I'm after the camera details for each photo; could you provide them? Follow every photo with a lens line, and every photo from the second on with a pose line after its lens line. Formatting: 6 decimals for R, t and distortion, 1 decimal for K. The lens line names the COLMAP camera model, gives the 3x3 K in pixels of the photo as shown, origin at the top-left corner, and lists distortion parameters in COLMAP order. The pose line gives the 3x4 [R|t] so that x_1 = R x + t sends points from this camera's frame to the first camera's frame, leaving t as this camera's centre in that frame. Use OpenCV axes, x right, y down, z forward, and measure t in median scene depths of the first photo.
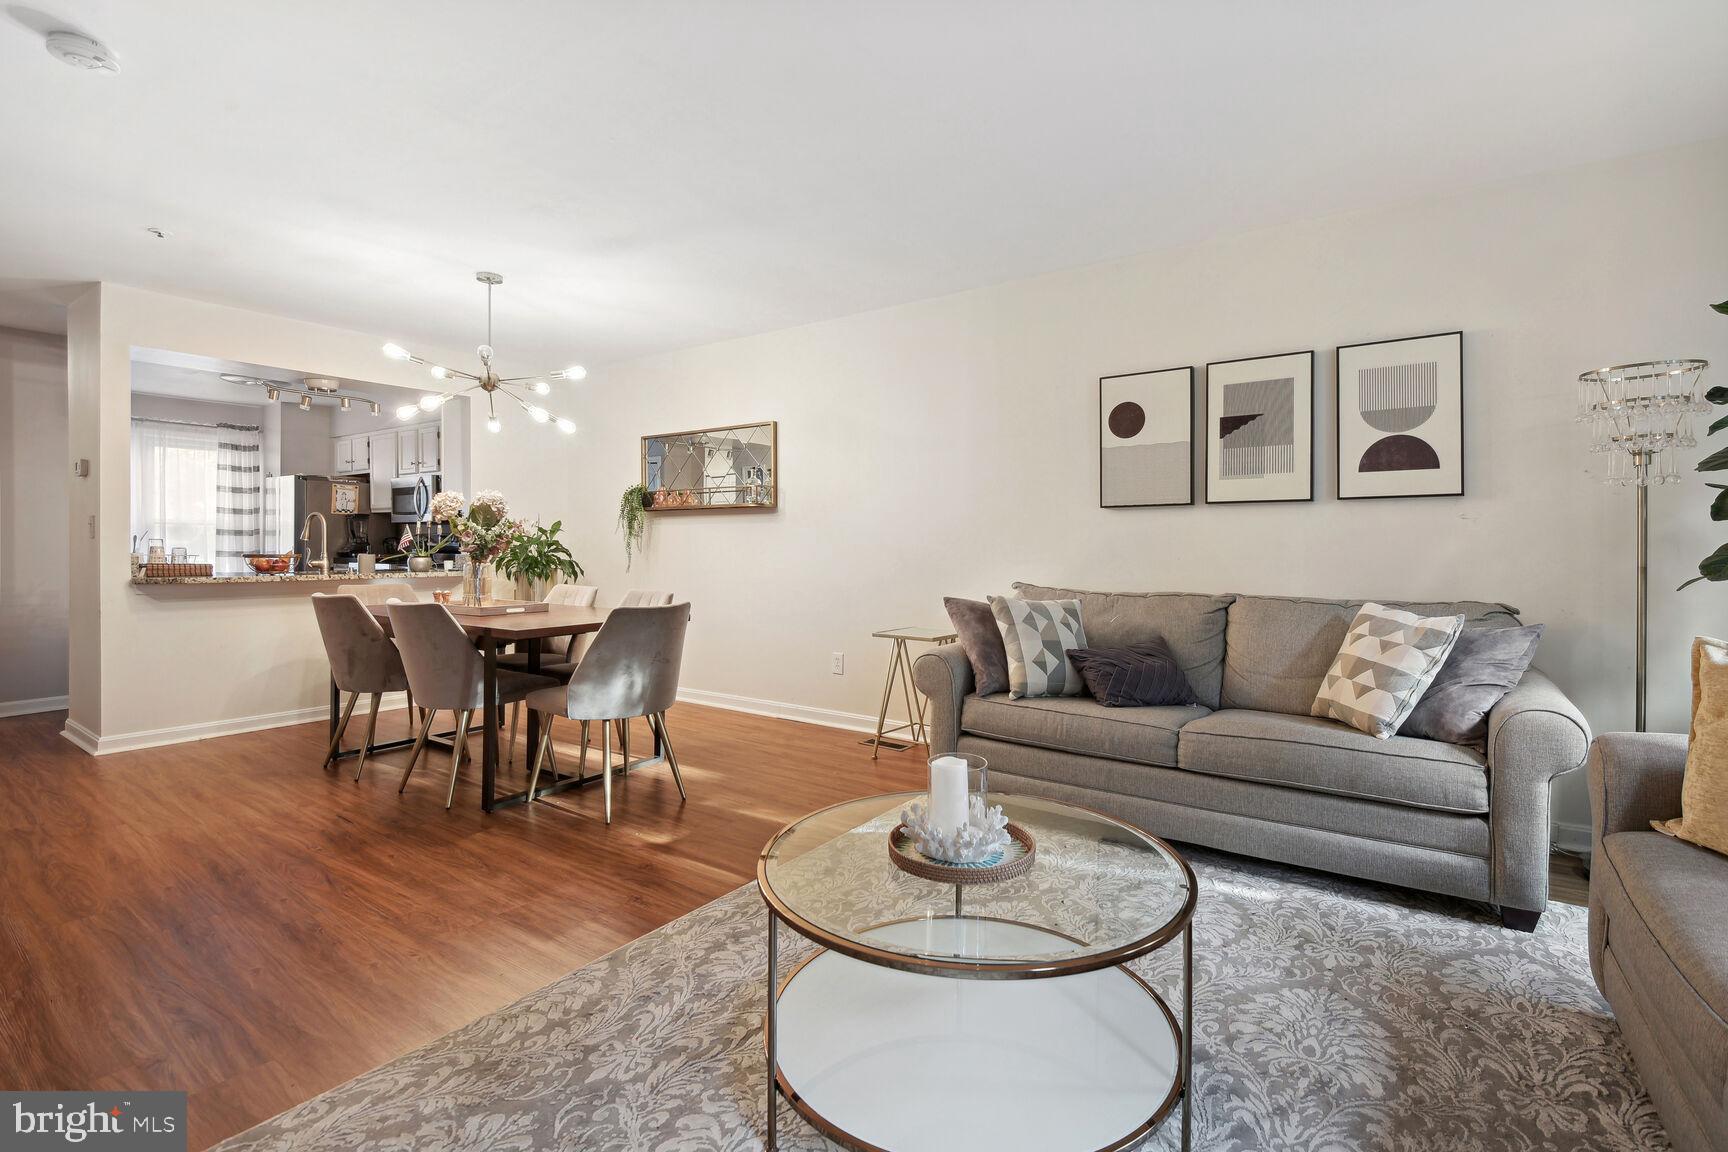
lens RADIAL K [[740.9, 0, 835.6], [0, 740.9, 548.5], [0, 0, 1]] dist [-0.005325, -0.004385]
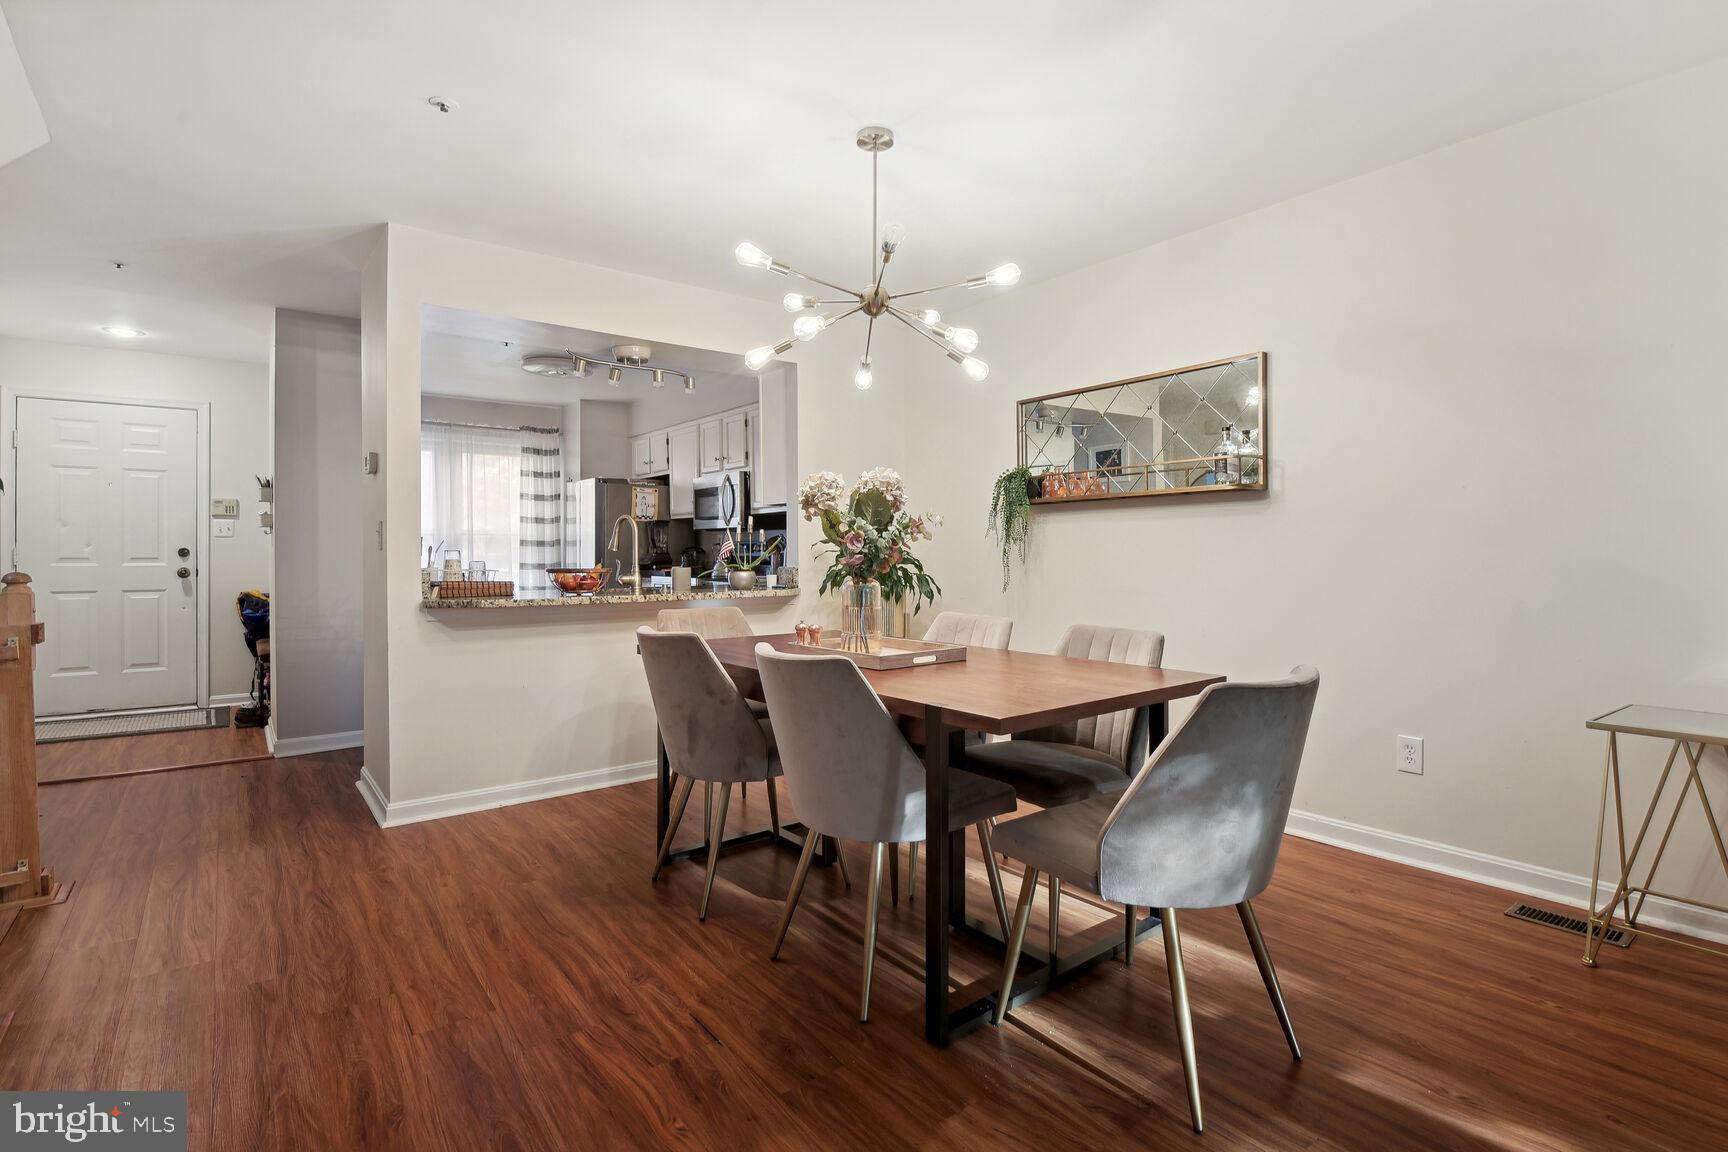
lens RADIAL K [[798.0, 0, 876.3], [0, 798.0, 558.1], [0, 0, 1]] dist [0.007281, -0.007249]
pose [[0.960590, -0.004349, -0.277937, -0.269891], [0.004358, 0.999990, -0.000587, -0.001318], [0.277937, -0.000647, 0.960599, 0.326752]]
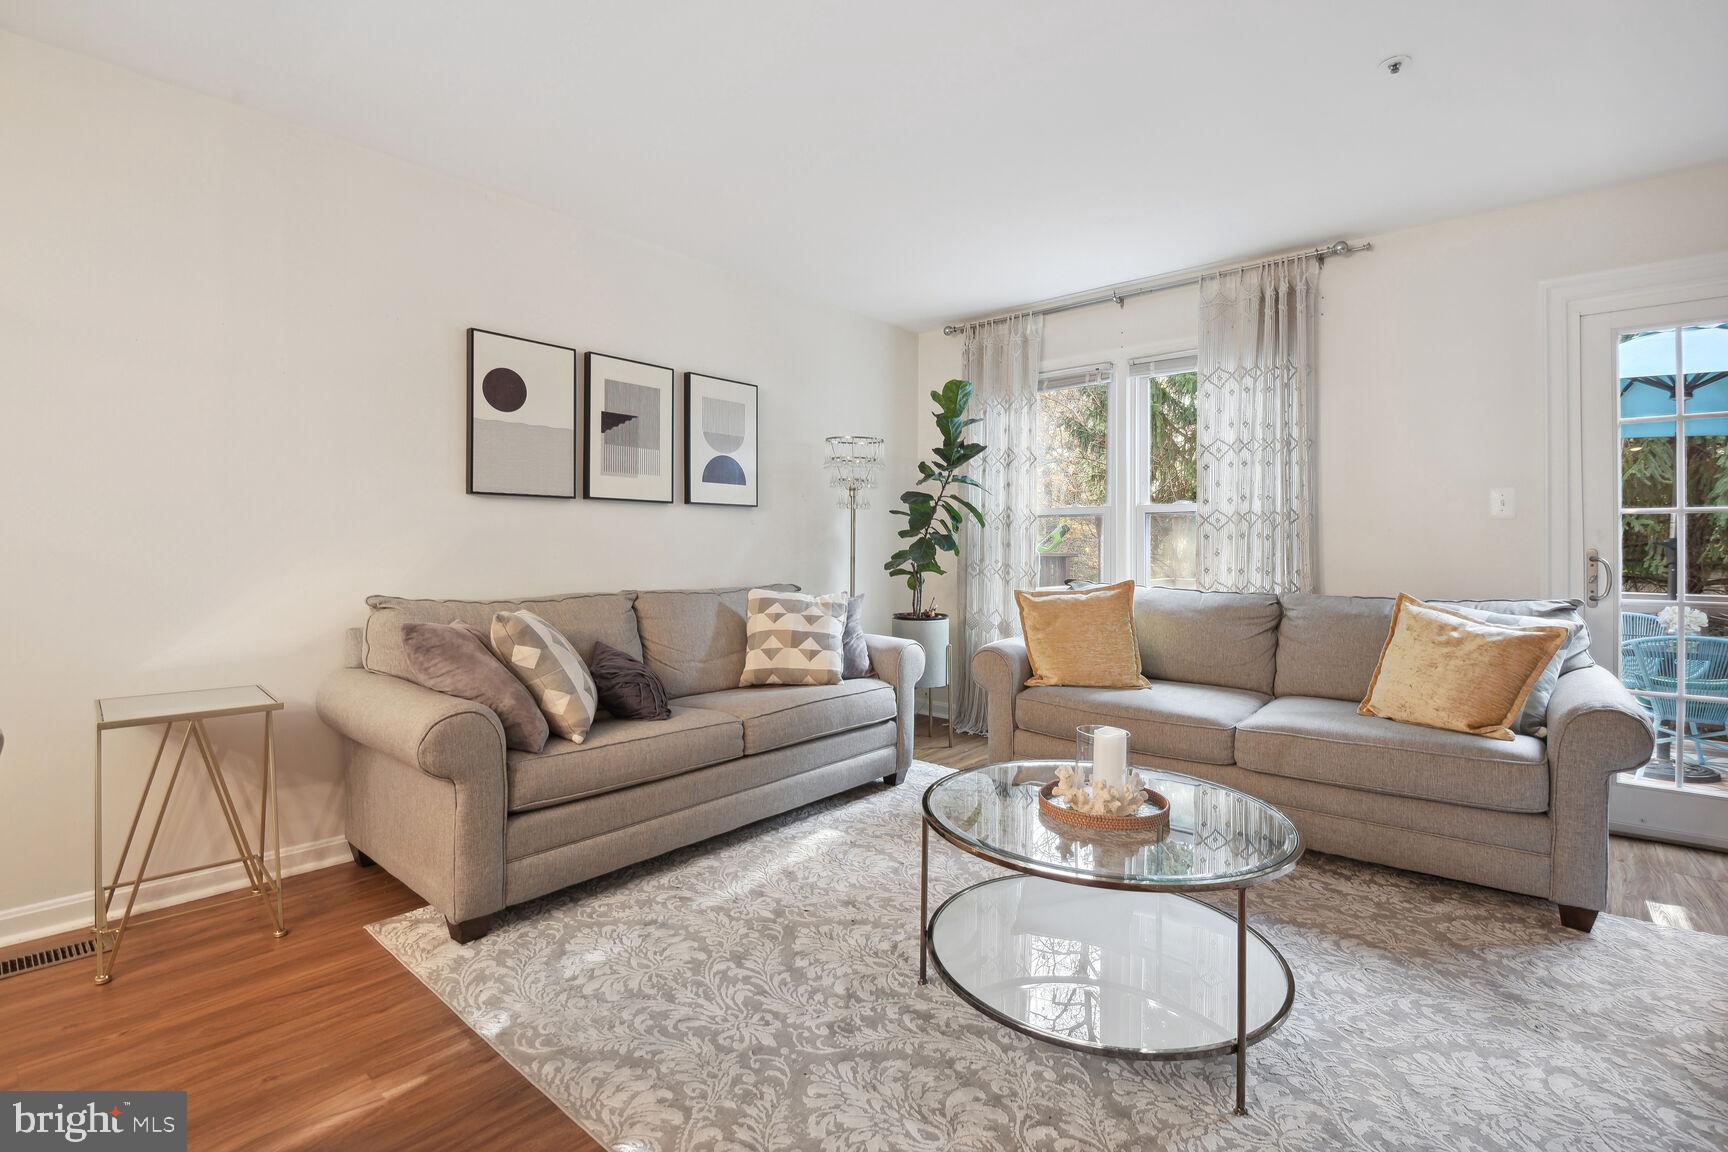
lens RADIAL K [[798.0, 0, 869.9], [0, 798.0, 542.9], [0, 0, 1]] dist [0.007281, -0.007249]
pose [[0.099526, 0.002634, 0.995032, -0.414577], [-0.003465, 0.999991, -0.002301, -0.001863], [-0.995029, -0.003219, 0.099534, 0.455451]]
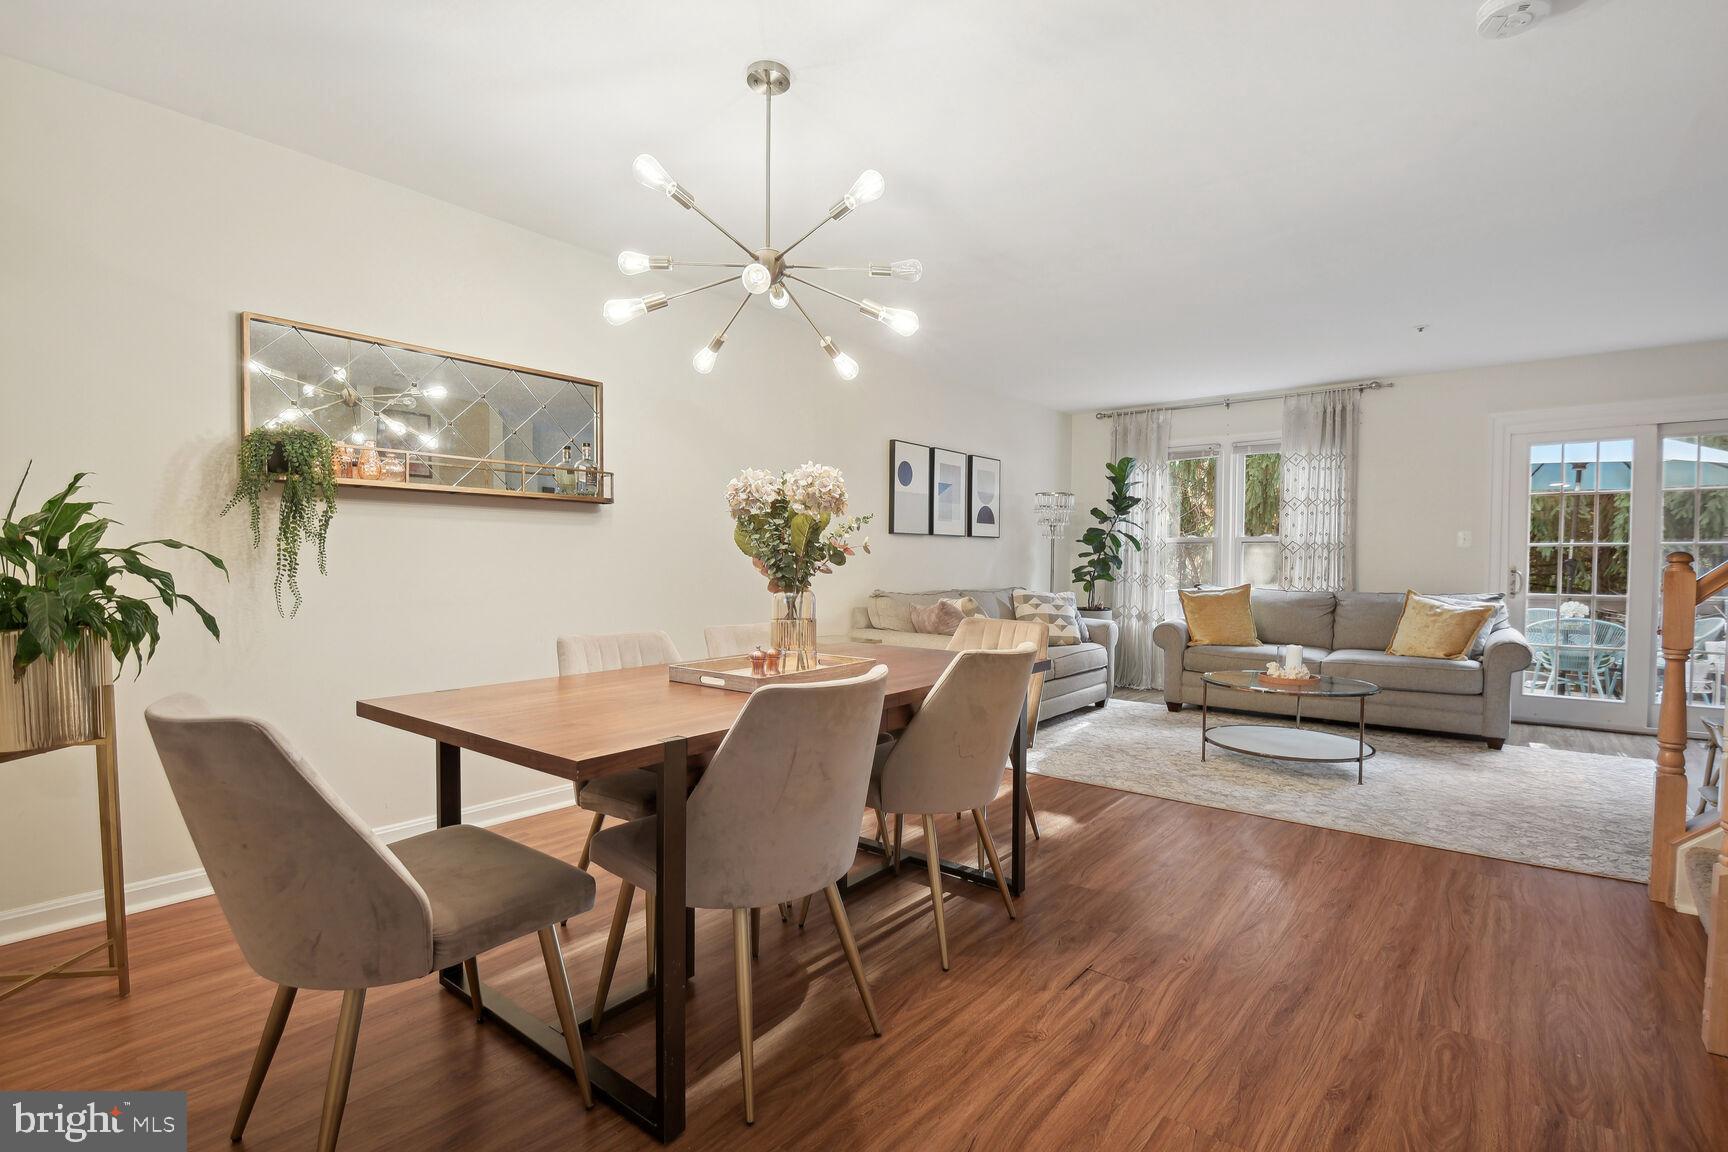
lens RADIAL K [[798.0, 0, 872.0], [0, 798.0, 586.7], [0, 0, 1]] dist [0.007281, -0.007249]
pose [[0.065500, -0.032277, 0.997330, -1.035996], [-0.005114, 0.999453, 0.032681, -0.003259], [-0.997839, -0.007241, 0.065299, 0.857600]]
